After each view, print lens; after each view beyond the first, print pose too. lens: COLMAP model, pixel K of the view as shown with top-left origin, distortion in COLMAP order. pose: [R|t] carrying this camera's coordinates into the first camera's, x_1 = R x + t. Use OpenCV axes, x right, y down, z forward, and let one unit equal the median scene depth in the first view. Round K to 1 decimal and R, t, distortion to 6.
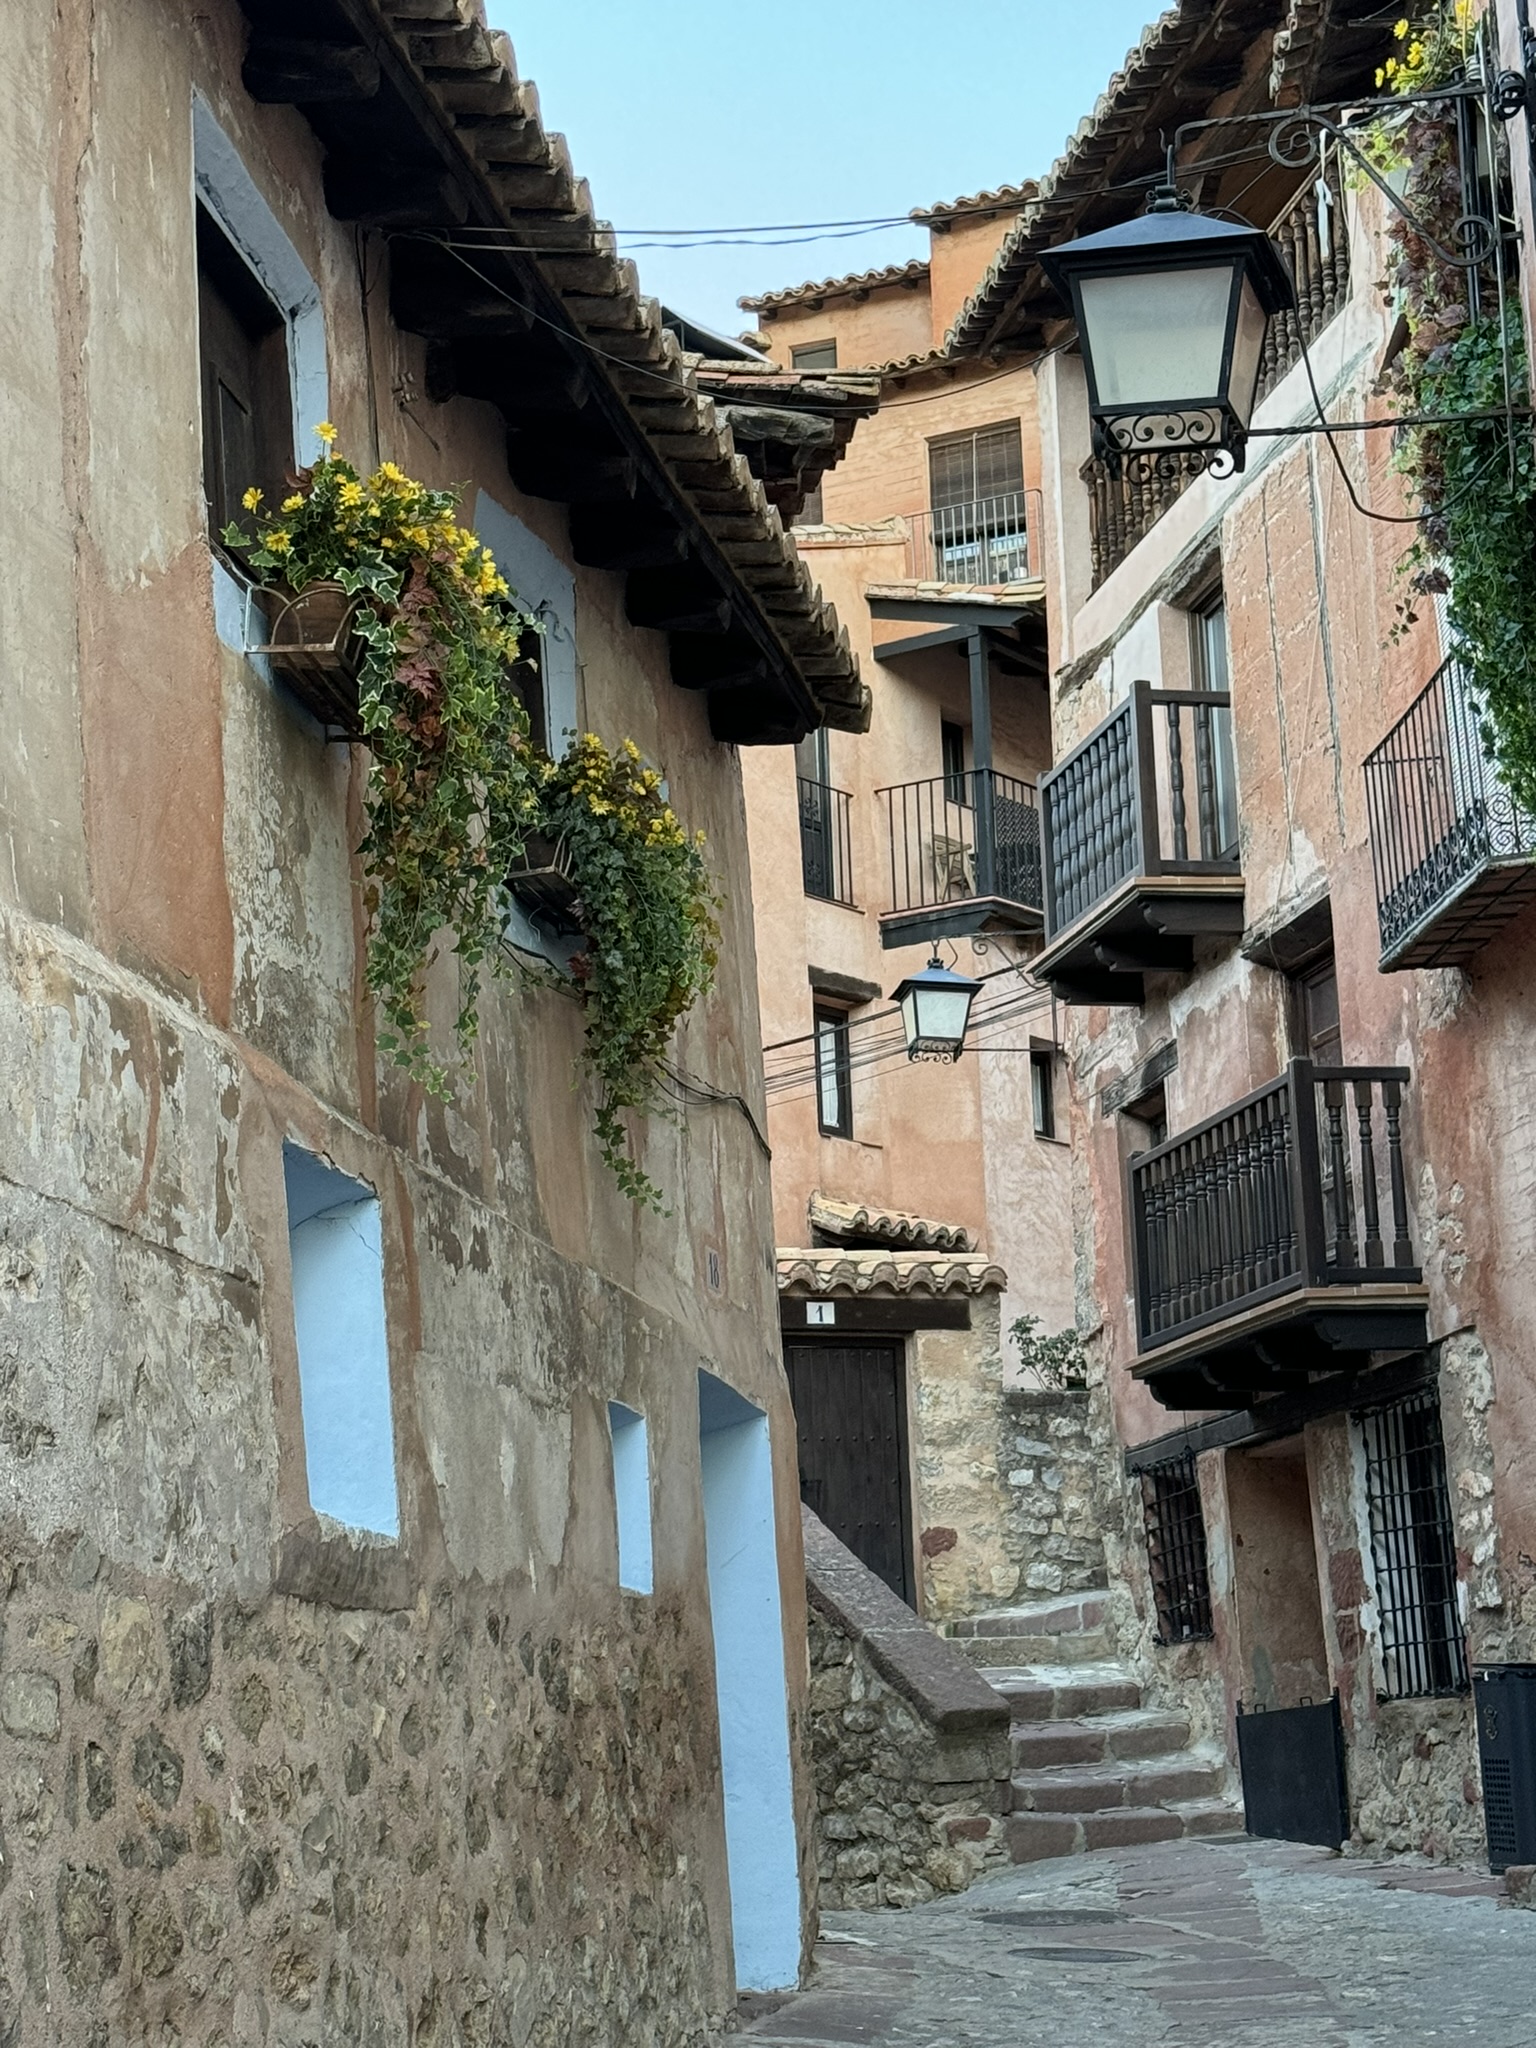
lens RADIAL K [[3910.4, 0, 780.4], [0, 3910.4, 1036.8], [0, 0, 1]] dist [0.224059, 0.000000]
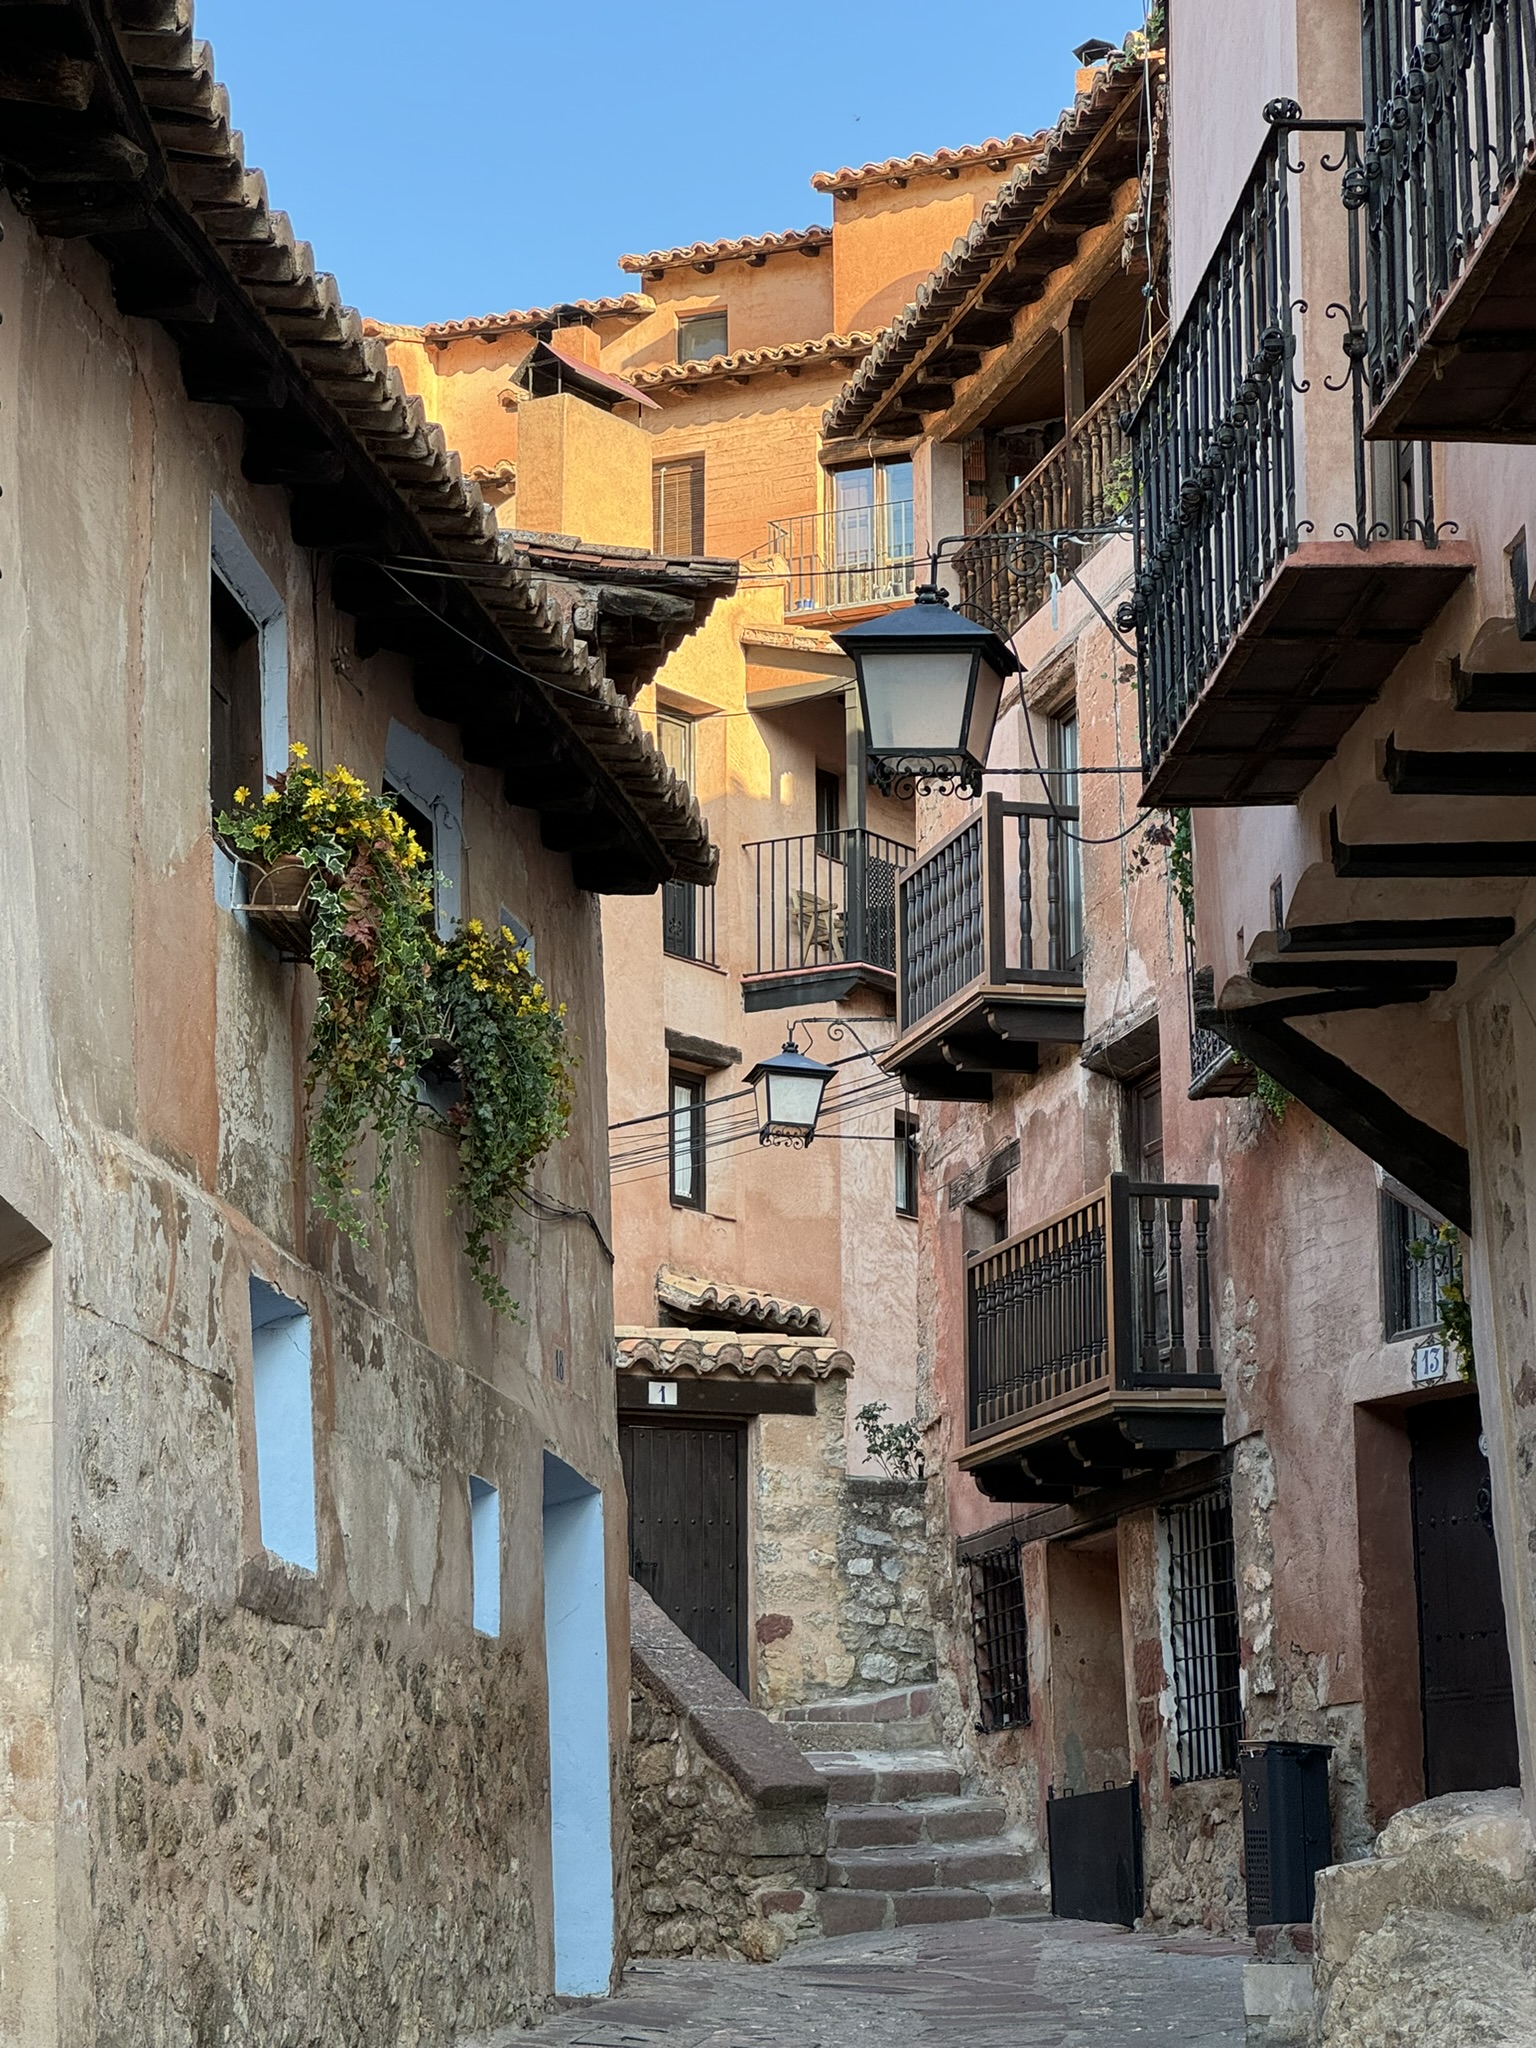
lens RADIAL K [[4718.8, 0, 771.9], [0, 4718.8, 1003.3], [0, 0, 1]] dist [0.225115, 0.000000]
pose [[0.998955, 0.036794, 0.027116, 0.003248], [-0.036553, 0.999288, -0.009322, -0.031283], [-0.027440, 0.008321, 0.999589, -0.342595]]
